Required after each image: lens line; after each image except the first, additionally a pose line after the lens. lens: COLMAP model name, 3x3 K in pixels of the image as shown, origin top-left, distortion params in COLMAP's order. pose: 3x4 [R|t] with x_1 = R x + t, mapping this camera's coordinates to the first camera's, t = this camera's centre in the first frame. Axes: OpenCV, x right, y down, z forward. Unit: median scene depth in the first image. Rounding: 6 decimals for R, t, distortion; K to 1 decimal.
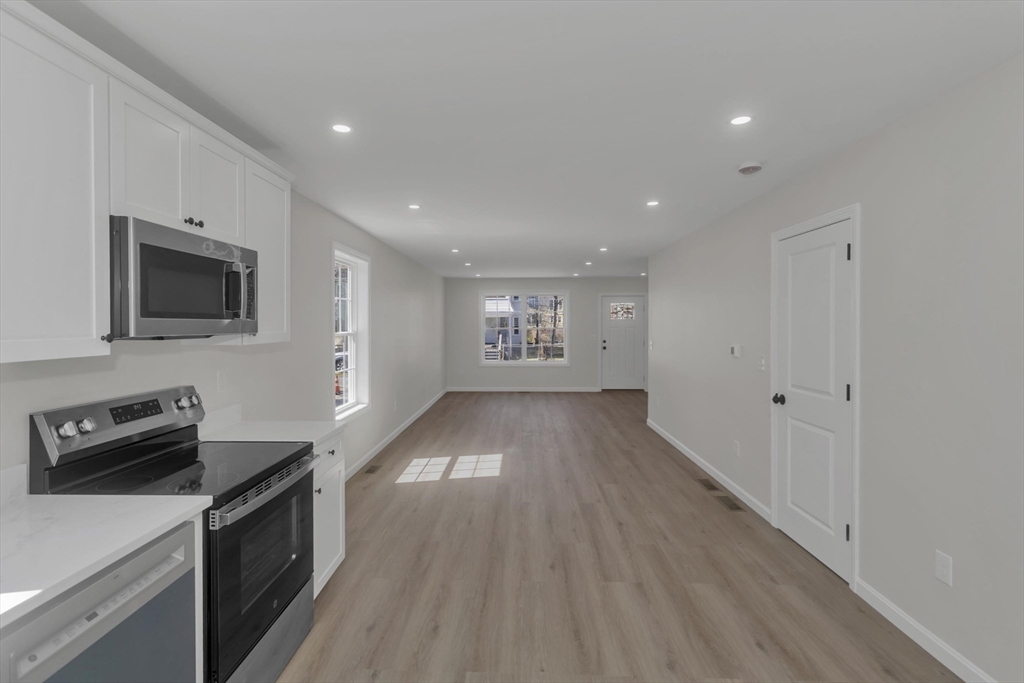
lens RADIAL K [[493.7, 0, 506.4], [0, 493.7, 328.9], [0, 0, 1]] dist [0.001981, 0.000485]
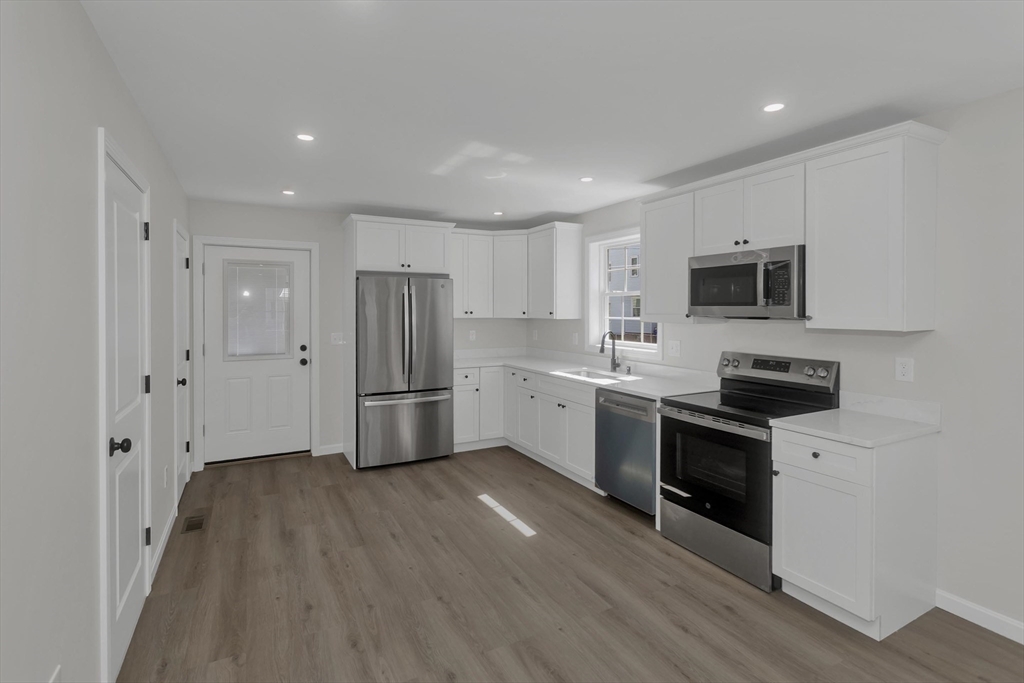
lens RADIAL K [[505.6, 0, 506.8], [0, 505.6, 312.2], [0, 0, 1]] dist [-0.000277, -0.000031]
pose [[-0.874331, 0.002607, -0.485323, 0.710190], [-0.004840, 0.999889, 0.014090, -0.018672], [0.485306, 0.014668, -0.874221, 1.897300]]
